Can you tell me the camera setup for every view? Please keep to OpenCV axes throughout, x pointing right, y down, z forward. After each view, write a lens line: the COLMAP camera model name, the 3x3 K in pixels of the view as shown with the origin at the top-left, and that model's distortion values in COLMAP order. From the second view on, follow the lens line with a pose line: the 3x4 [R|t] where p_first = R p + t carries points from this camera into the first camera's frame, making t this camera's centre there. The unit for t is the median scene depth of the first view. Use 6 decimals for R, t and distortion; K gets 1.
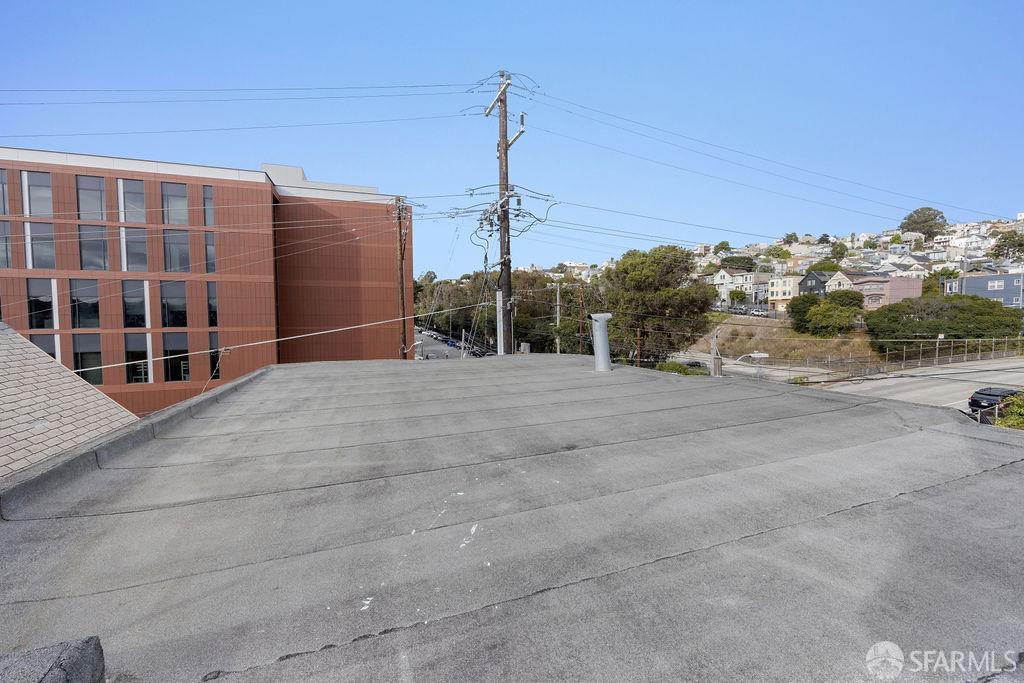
lens RADIAL K [[411.9, 0, 513.7], [0, 411.9, 329.7], [0, 0, 1]] dist [-0.002249, -0.000224]
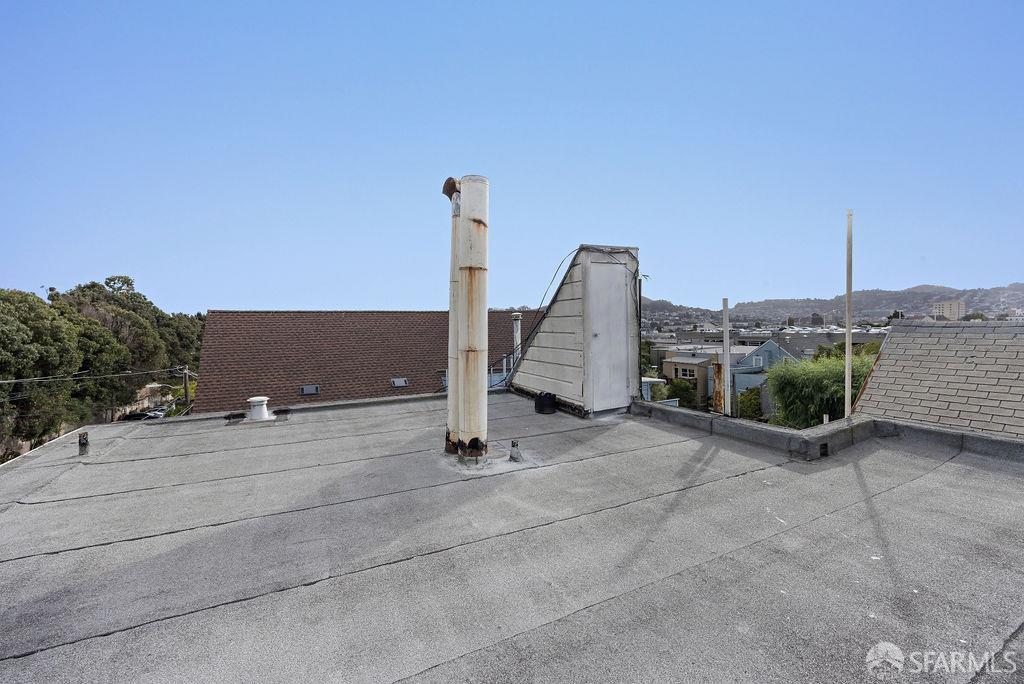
lens RADIAL K [[411.9, 0, 513.7], [0, 411.9, 330.2], [0, 0, 1]] dist [-0.002249, -0.000224]
pose [[-0.989429, 0.028124, -0.142263, 0.779661], [0.023923, 0.999228, 0.031151, -0.078128], [0.143030, 0.027419, -0.989339, 2.036515]]
